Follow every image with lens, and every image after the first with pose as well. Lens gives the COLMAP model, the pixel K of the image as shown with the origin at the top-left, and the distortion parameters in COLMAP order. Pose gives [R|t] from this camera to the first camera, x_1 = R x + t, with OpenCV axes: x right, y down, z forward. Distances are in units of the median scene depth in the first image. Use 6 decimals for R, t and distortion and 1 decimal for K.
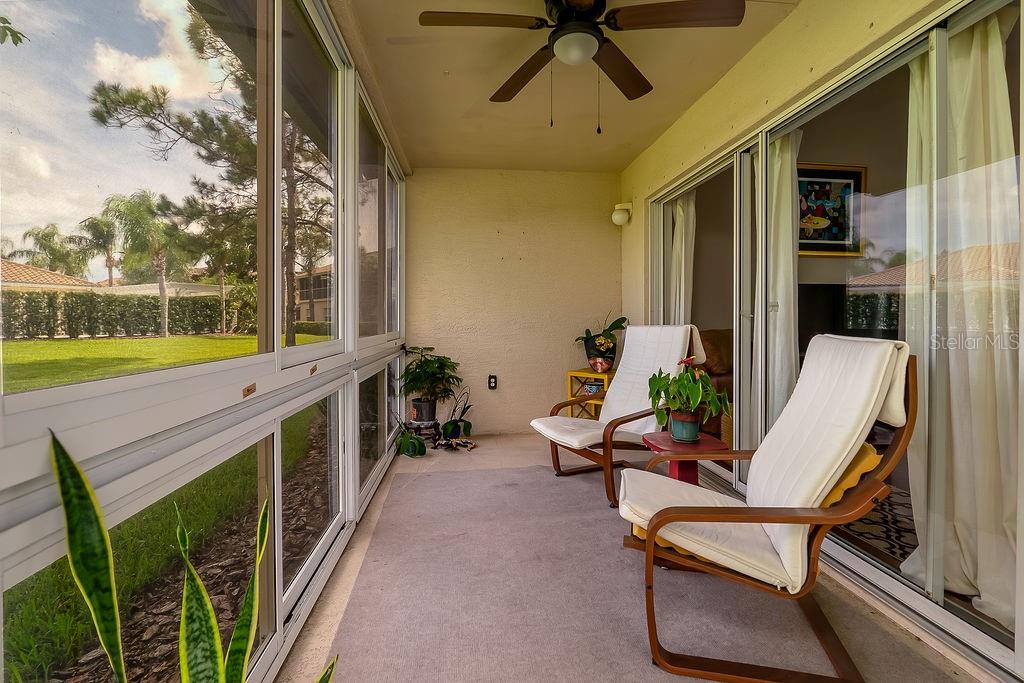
lens RADIAL K [[473.7, 0, 510.8], [0, 473.7, 327.7], [0, 0, 1]] dist [-0.003435, -0.000637]
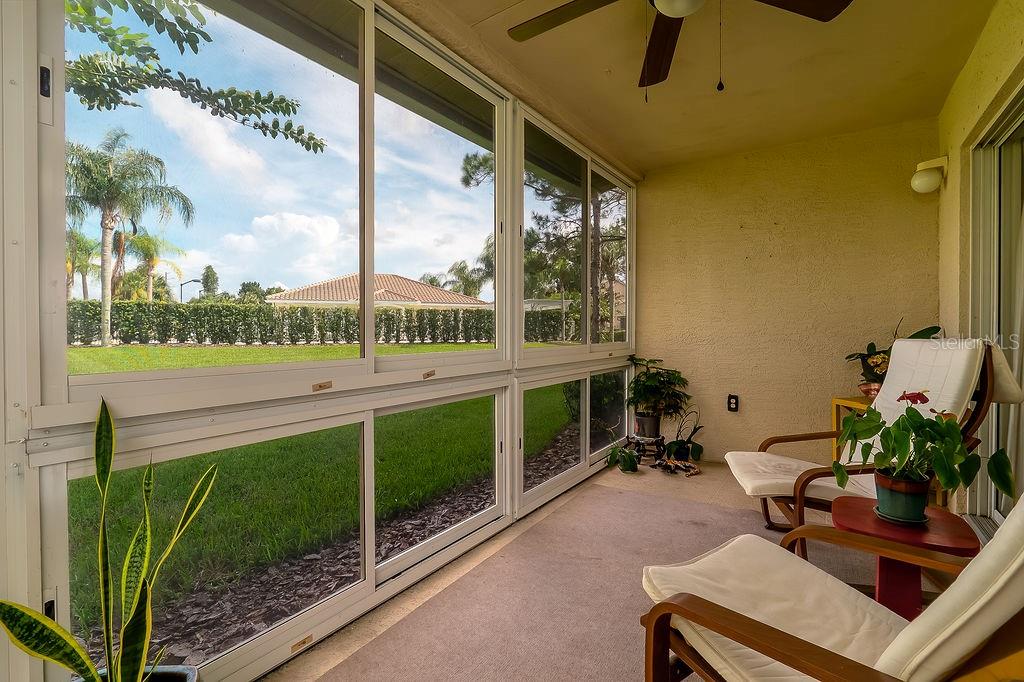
lens RADIAL K [[469.1, 0, 507.4], [0, 469.1, 336.9], [0, 0, 1]] dist [-0.005818, 0.000119]
pose [[0.772243, 0.009736, -0.635252, 0.183266], [-0.009553, 0.999947, 0.003712, -0.003719], [0.635255, 0.003201, 0.772296, 0.086955]]
